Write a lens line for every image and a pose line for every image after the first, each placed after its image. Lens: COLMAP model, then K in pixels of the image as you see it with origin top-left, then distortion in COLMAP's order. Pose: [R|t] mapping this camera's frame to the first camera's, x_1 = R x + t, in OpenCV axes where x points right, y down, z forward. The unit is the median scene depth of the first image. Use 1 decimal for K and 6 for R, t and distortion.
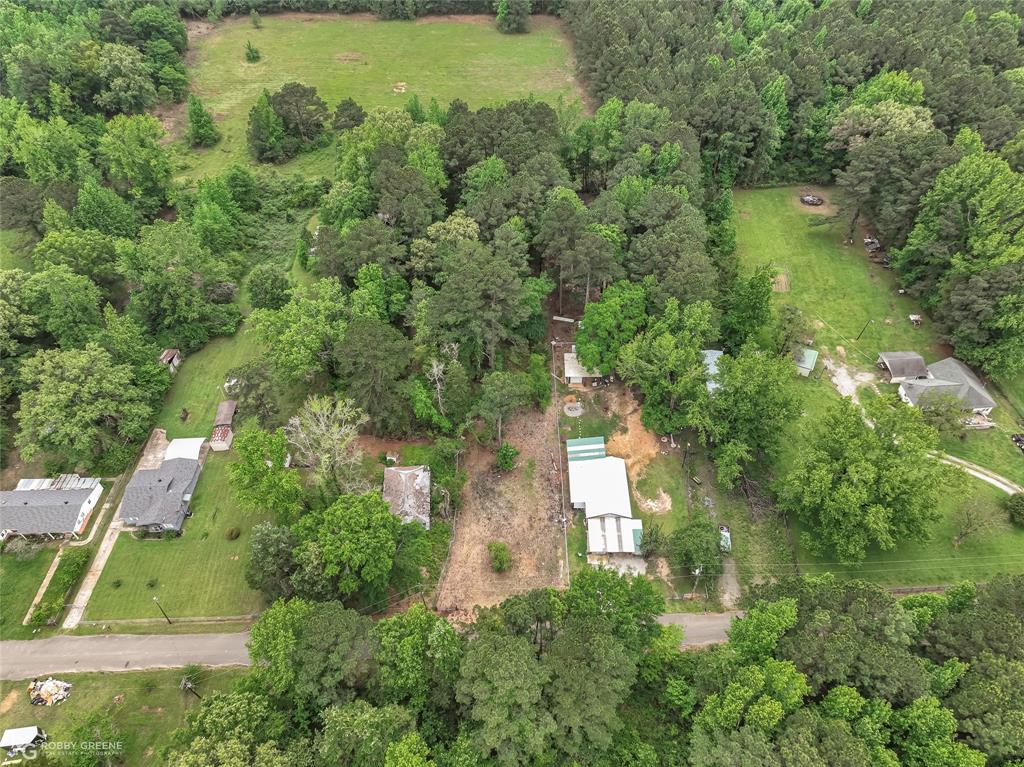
lens RADIAL K [[714.3, 0, 516.0], [0, 714.3, 384.2], [0, 0, 1]] dist [0.028927, 0.029191]
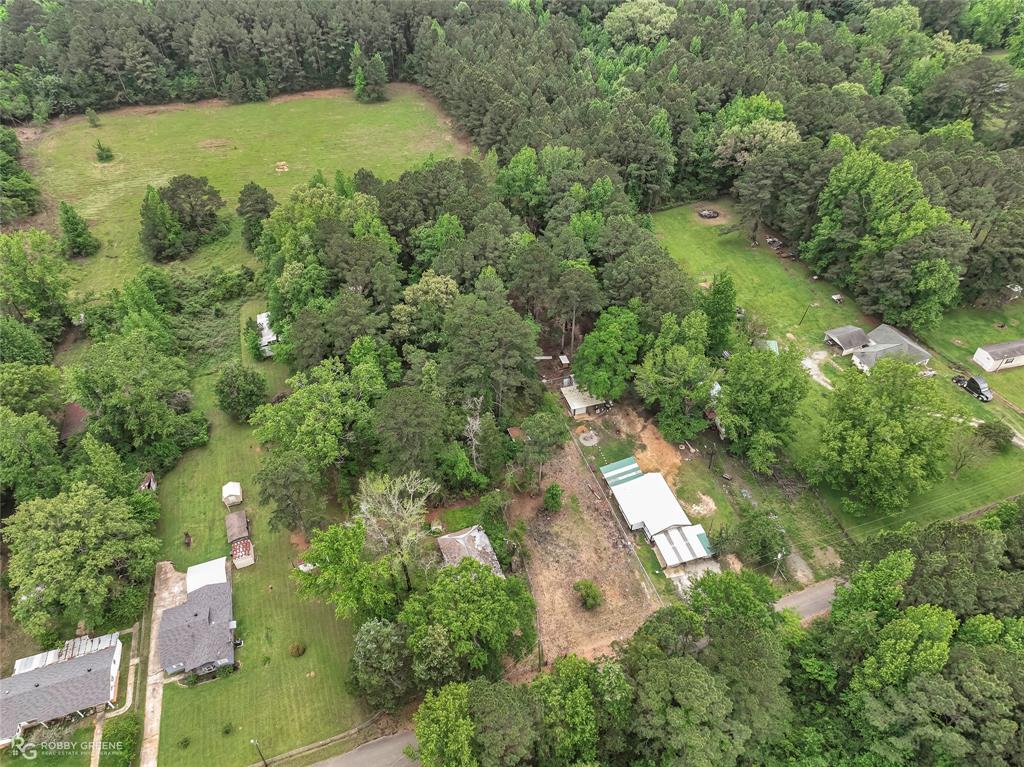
lens RADIAL K [[714.3, 0, 517.8], [0, 714.3, 384.7], [0, 0, 1]] dist [0.028927, 0.029191]
pose [[0.953553, -0.200571, 0.224742, -0.224573], [0.216548, 0.975062, -0.048593, -0.012299], [-0.209391, 0.095003, 0.973206, 0.018474]]
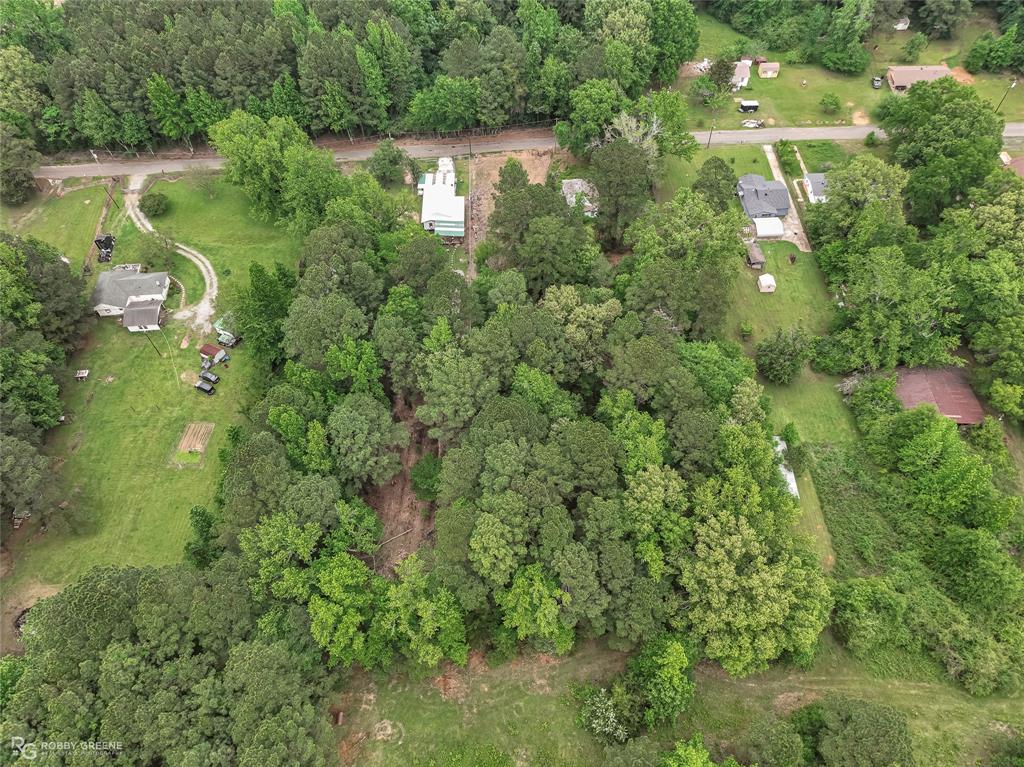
lens RADIAL K [[714.3, 0, 516.6], [0, 714.3, 382.5], [0, 0, 1]] dist [0.028927, 0.029191]
pose [[-0.998876, 0.045290, 0.013989, -0.024771], [0.005271, -0.187159, 0.982315, -1.095859], [0.047108, 0.981285, 0.186710, 0.931321]]
